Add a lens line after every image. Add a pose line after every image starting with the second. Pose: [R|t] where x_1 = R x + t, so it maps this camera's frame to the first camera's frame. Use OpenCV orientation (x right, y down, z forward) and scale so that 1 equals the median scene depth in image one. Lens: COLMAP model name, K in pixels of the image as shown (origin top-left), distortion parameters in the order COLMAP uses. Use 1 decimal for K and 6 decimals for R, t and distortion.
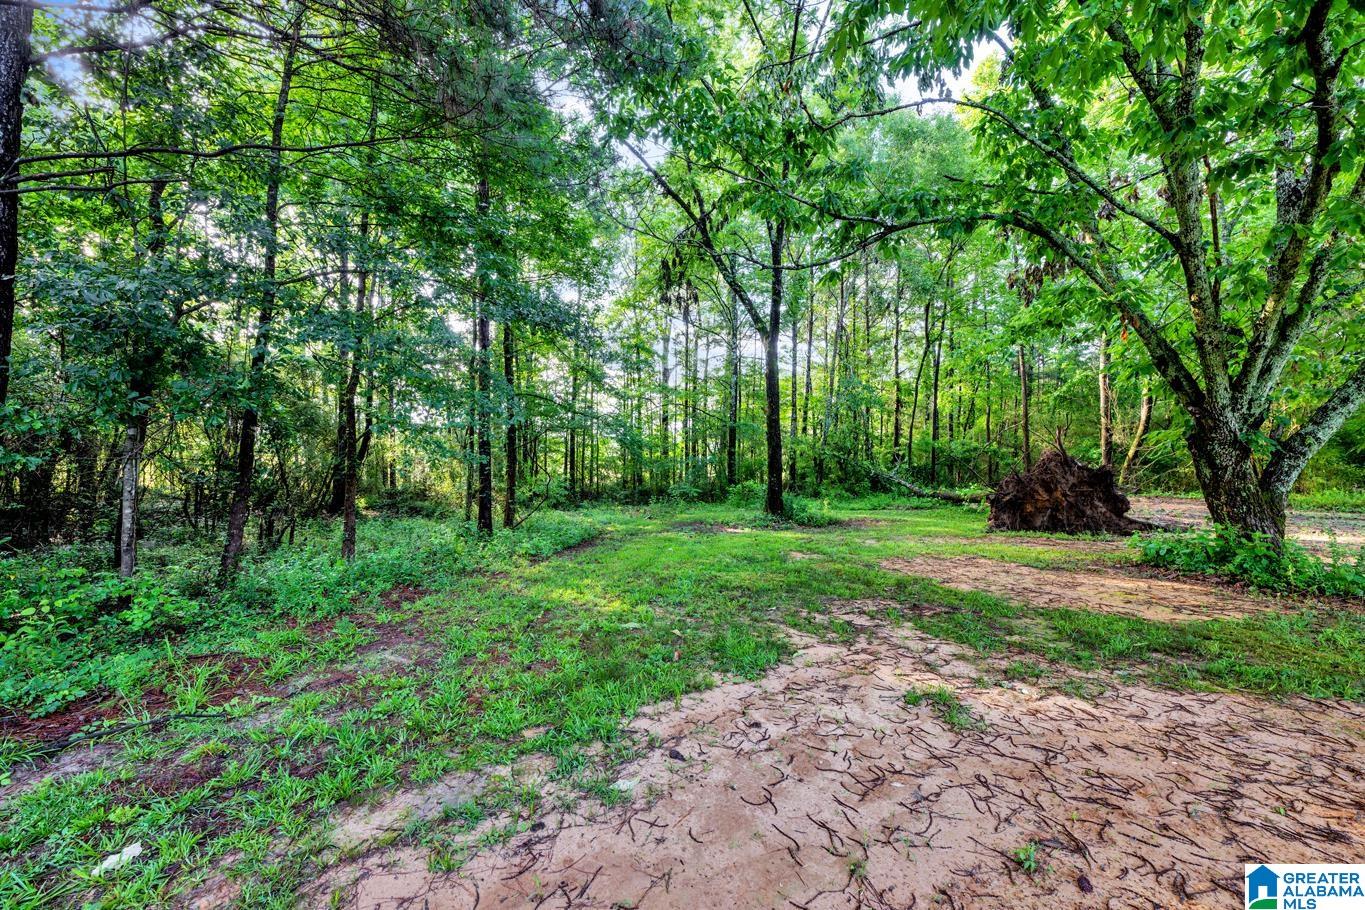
lens RADIAL K [[538.0, 0, 679.1], [0, 538.0, 460.2], [0, 0, 1]] dist [-0.000248, -0.000007]
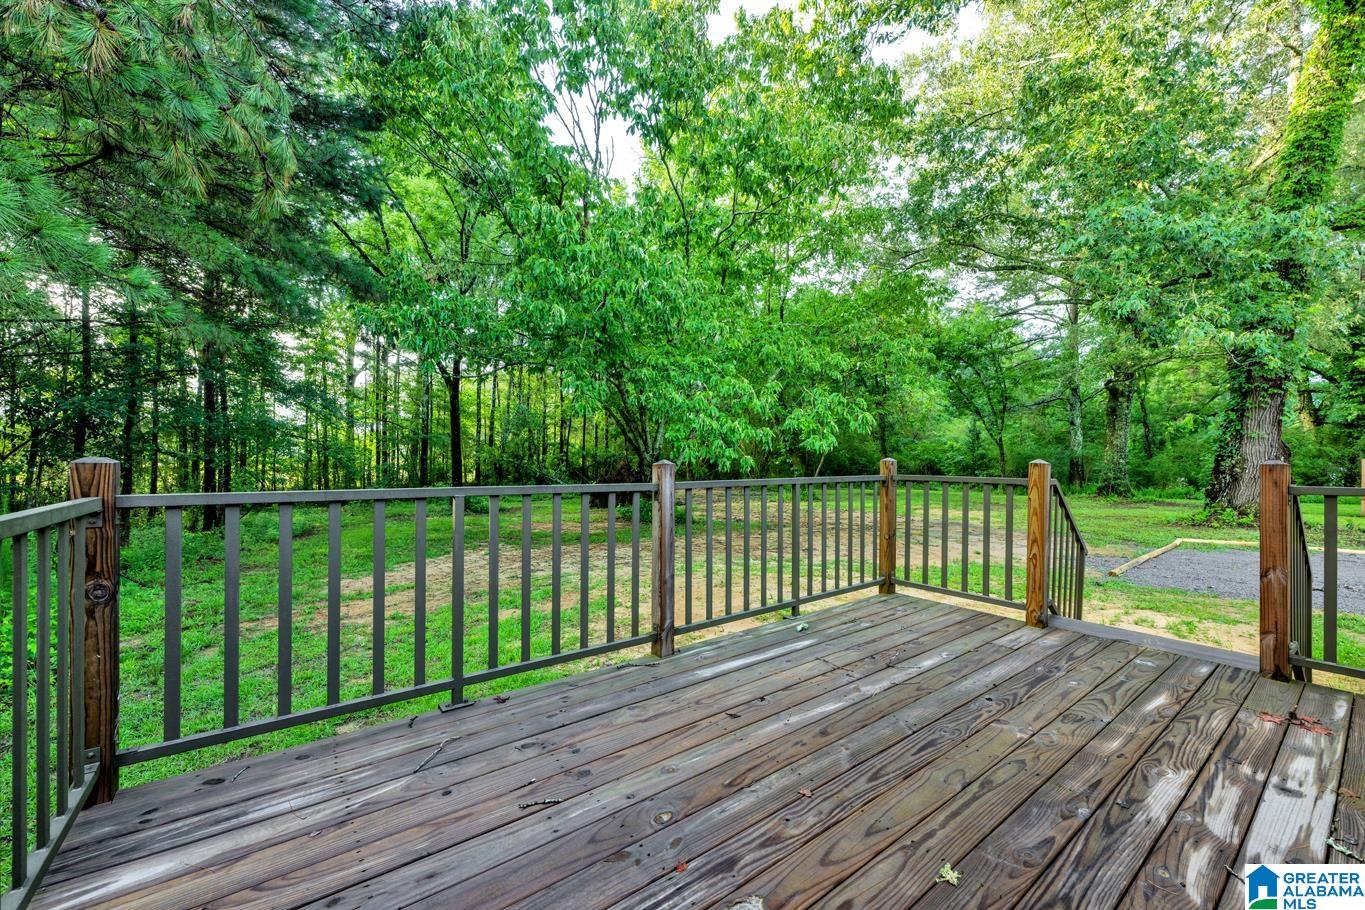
lens RADIAL K [[538.0, 0, 679.1], [0, 538.0, 460.2], [0, 0, 1]] dist [-0.000248, -0.000007]
pose [[0.856644, 0.006669, 0.515865, -0.035891], [-0.006459, 0.999977, -0.002202, -0.009048], [-0.515867, -0.001446, 0.856667, -0.350501]]
